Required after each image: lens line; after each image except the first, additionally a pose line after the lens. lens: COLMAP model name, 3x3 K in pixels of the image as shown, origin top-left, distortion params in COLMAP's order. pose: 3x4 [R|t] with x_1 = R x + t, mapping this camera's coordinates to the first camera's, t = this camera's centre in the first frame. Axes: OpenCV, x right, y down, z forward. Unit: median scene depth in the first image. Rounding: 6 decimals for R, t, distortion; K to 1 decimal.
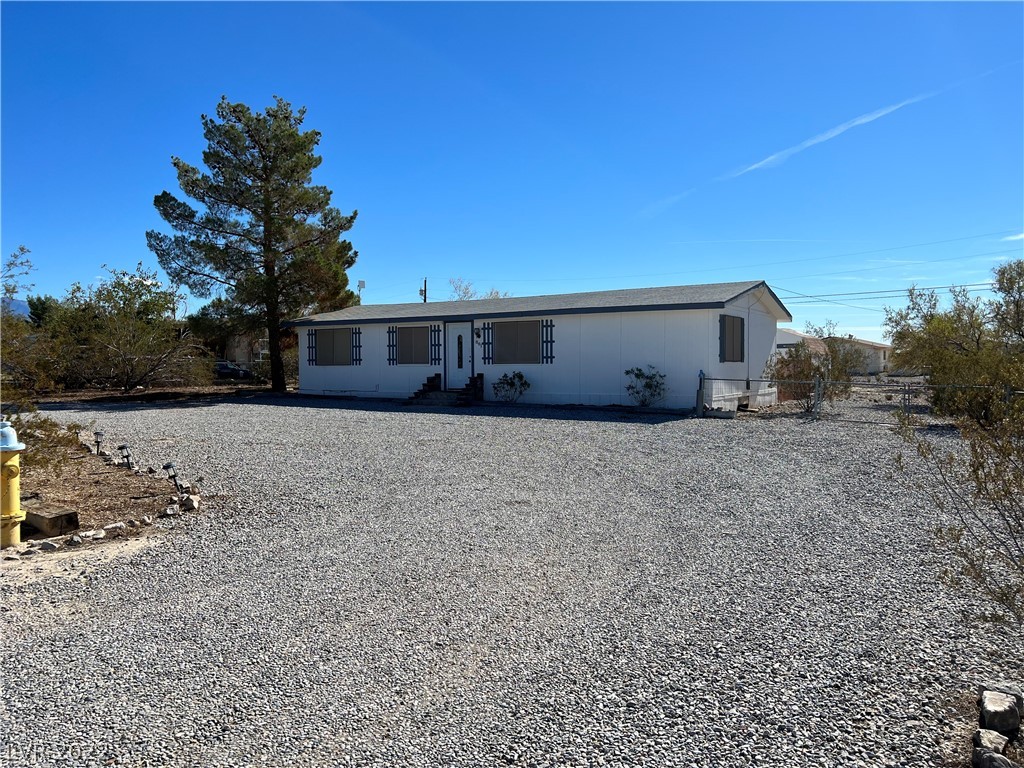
lens RADIAL K [[766.5, 0, 512.0], [0, 766.5, 384.0], [0, 0, 1]] dist [0.069946, -0.000371]
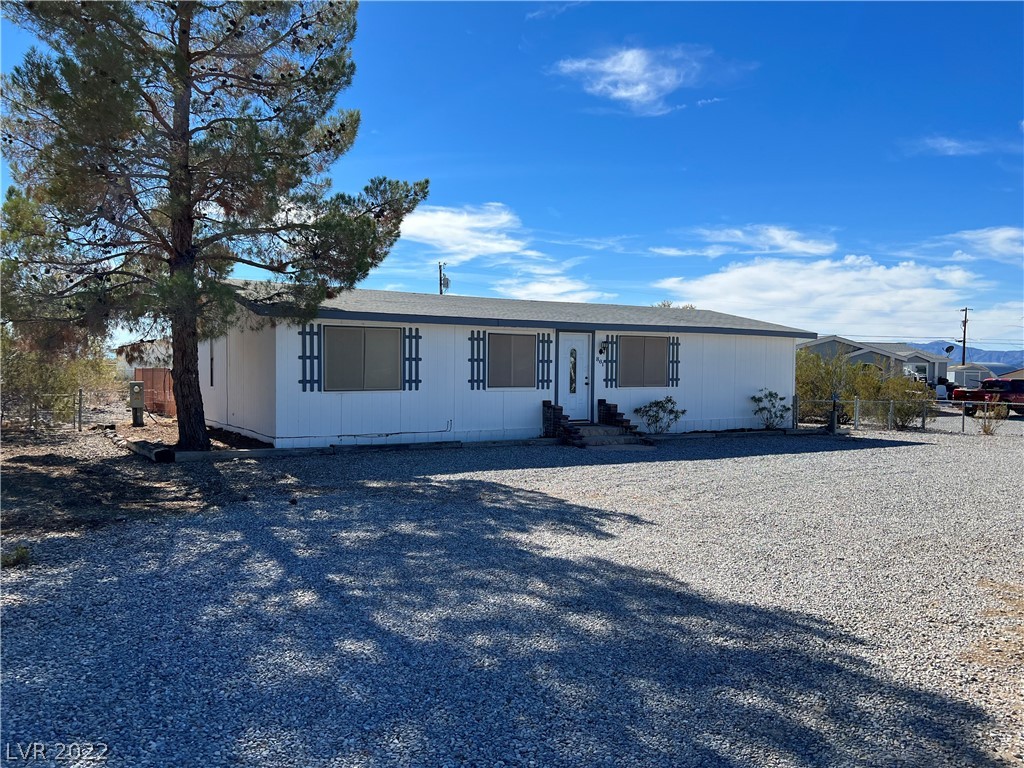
lens RADIAL K [[766.5, 0, 512.0], [0, 766.5, 384.0], [0, 0, 1]] dist [0.069946, -0.000371]
pose [[0.432599, 0.016467, 0.901436, -0.682381], [0.039380, 0.998534, -0.037139, -0.003691], [-0.900726, 0.051565, 0.431316, 0.647321]]
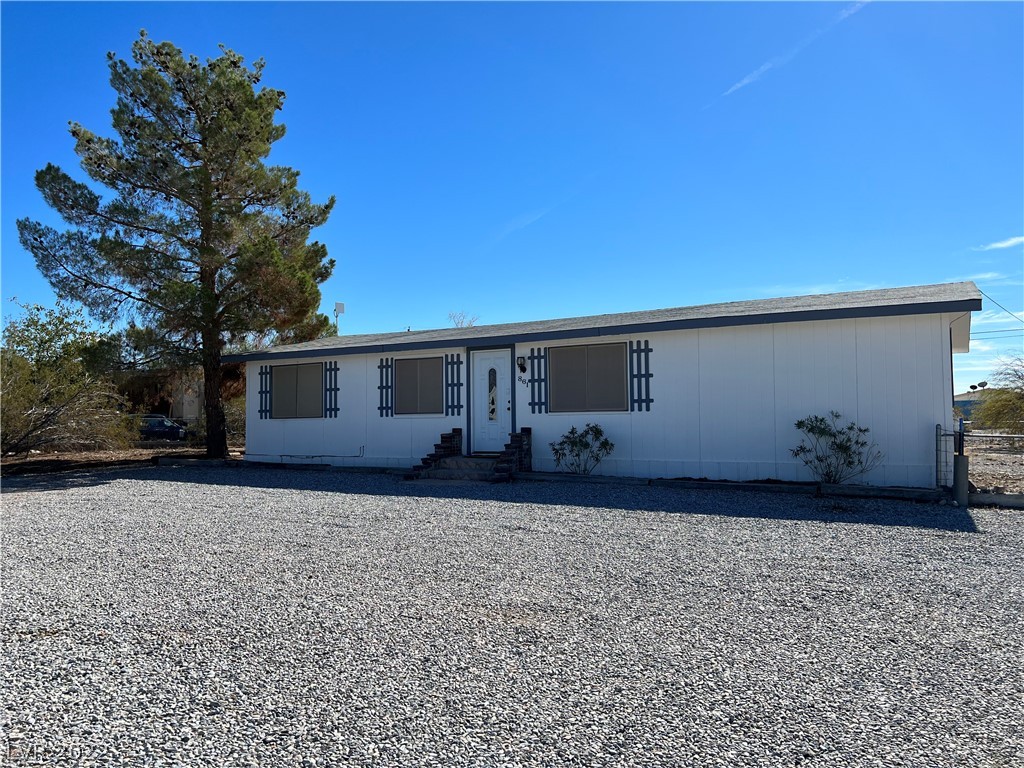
lens RADIAL K [[800.0, 0, 512.0], [0, 800.0, 384.0], [0, 0, 1]] dist [0.053360, -0.000587]
pose [[0.999748, -0.003865, 0.022130, -0.058722], [0.005492, 0.997246, -0.073955, -0.000992], [-0.021783, 0.074058, 0.997016, 0.291744]]
